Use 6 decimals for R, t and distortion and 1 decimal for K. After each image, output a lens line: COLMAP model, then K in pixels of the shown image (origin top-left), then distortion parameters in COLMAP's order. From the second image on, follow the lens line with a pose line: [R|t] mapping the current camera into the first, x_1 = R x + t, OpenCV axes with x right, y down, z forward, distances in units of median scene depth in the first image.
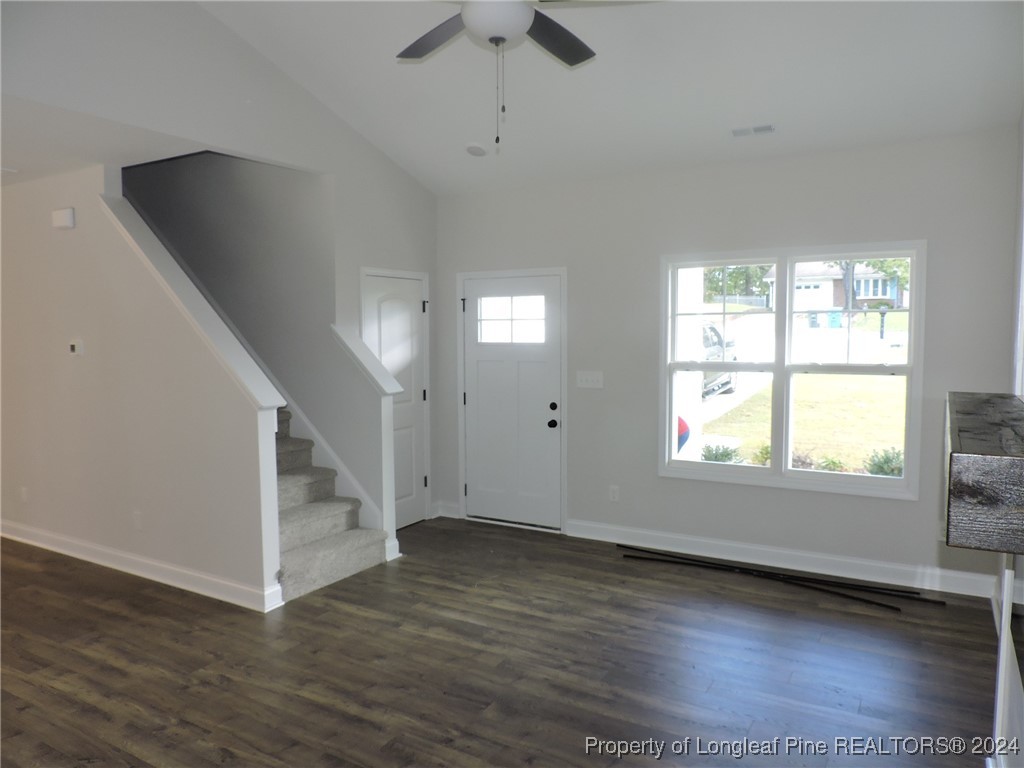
lens RADIAL K [[730.9, 0, 512.0], [0, 730.9, 384.0], [0, 0, 1]] dist [-0.020828, 0.001337]
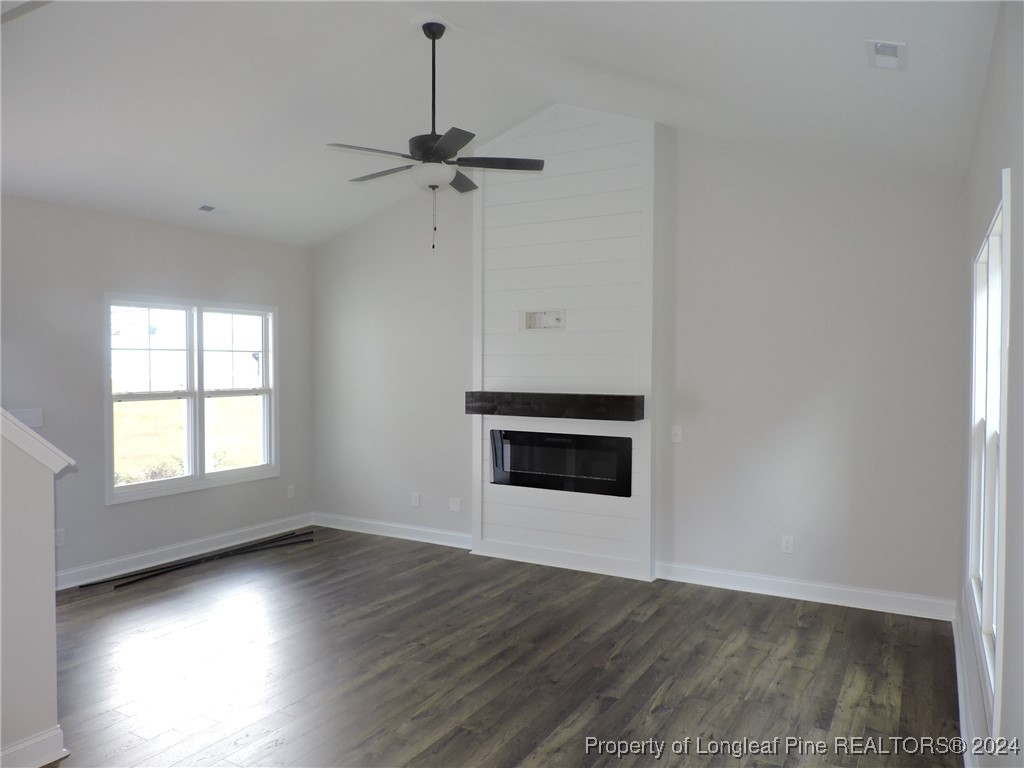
lens RADIAL K [[736.2, 0, 512.0], [0, 736.2, 384.0], [0, 0, 1]] dist [-0.006865, -0.002258]
pose [[-0.015997, -0.020126, 0.999669, -1.379883], [0.071503, 0.997215, 0.021220, -0.041865], [-0.997312, 0.071818, -0.014513, 0.718673]]
